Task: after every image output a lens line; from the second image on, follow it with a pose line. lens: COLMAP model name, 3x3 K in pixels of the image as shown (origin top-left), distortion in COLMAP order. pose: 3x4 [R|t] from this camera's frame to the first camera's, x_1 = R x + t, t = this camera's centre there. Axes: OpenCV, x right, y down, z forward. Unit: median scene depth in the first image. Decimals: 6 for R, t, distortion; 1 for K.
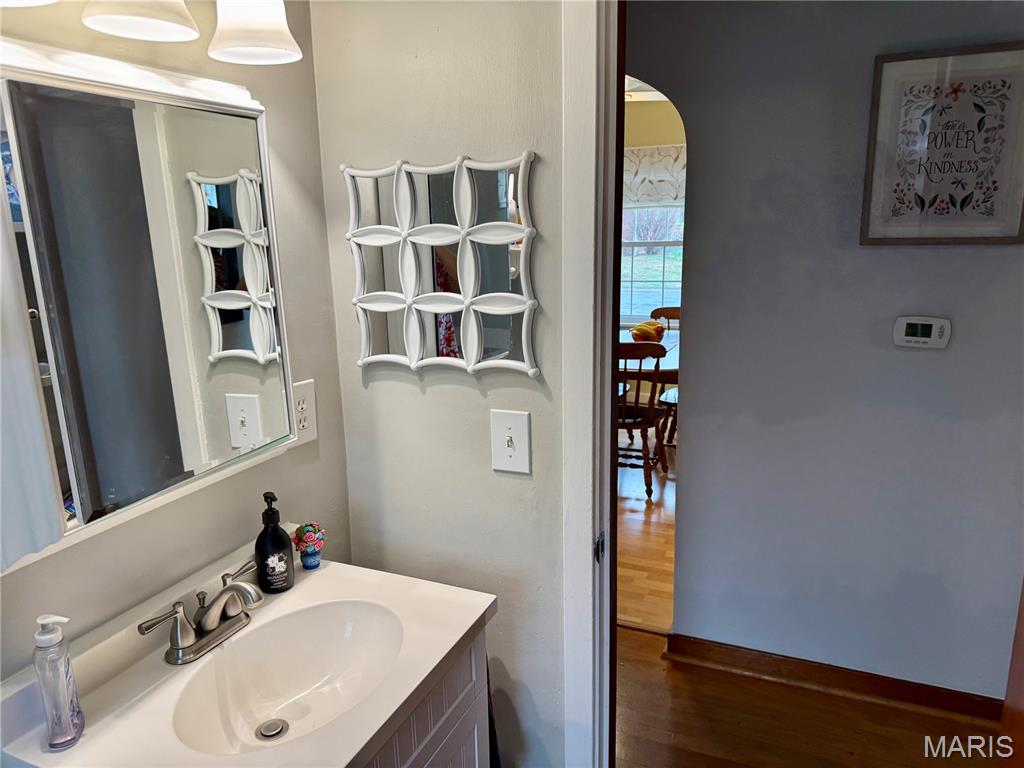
lens RADIAL K [[708.1, 0, 512.0], [0, 708.1, 384.0], [0, 0, 1]] dist [0.090776, -0.110396]
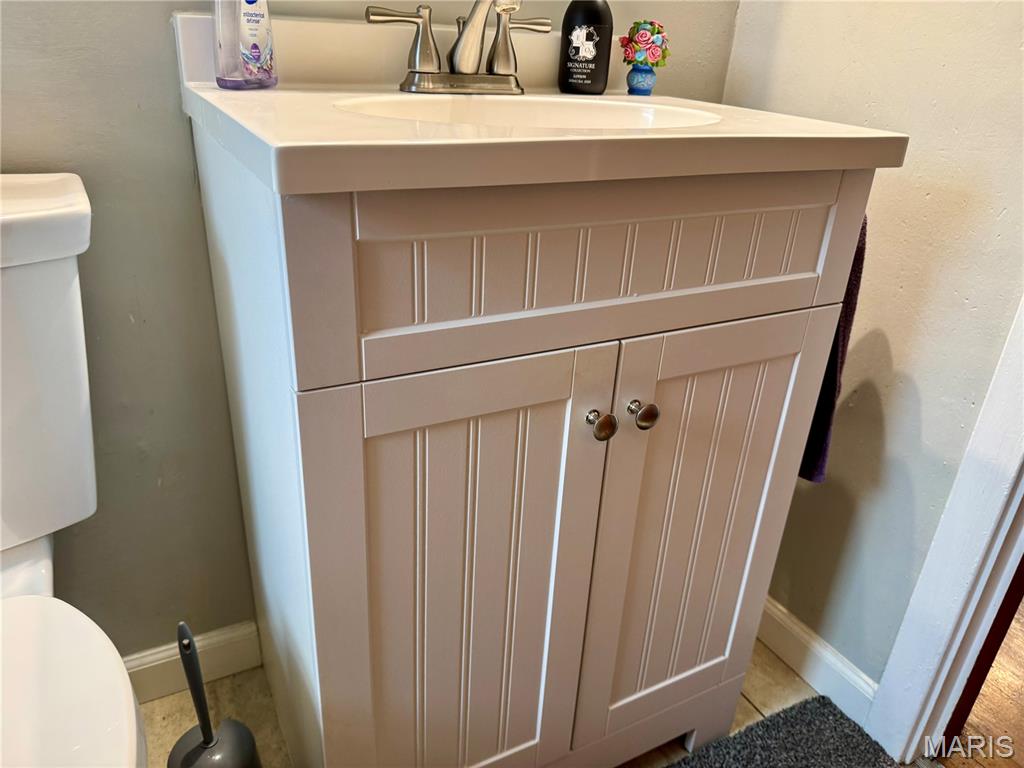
lens RADIAL K [[708.1, 0, 512.0], [0, 708.1, 384.0], [0, 0, 1]] dist [0.090776, -0.110396]
pose [[0.784204, 0.324284, -0.529021, 0.086918], [-0.199612, 0.939091, 0.279754, 0.376054], [0.587519, -0.113786, 0.801170, 0.371537]]
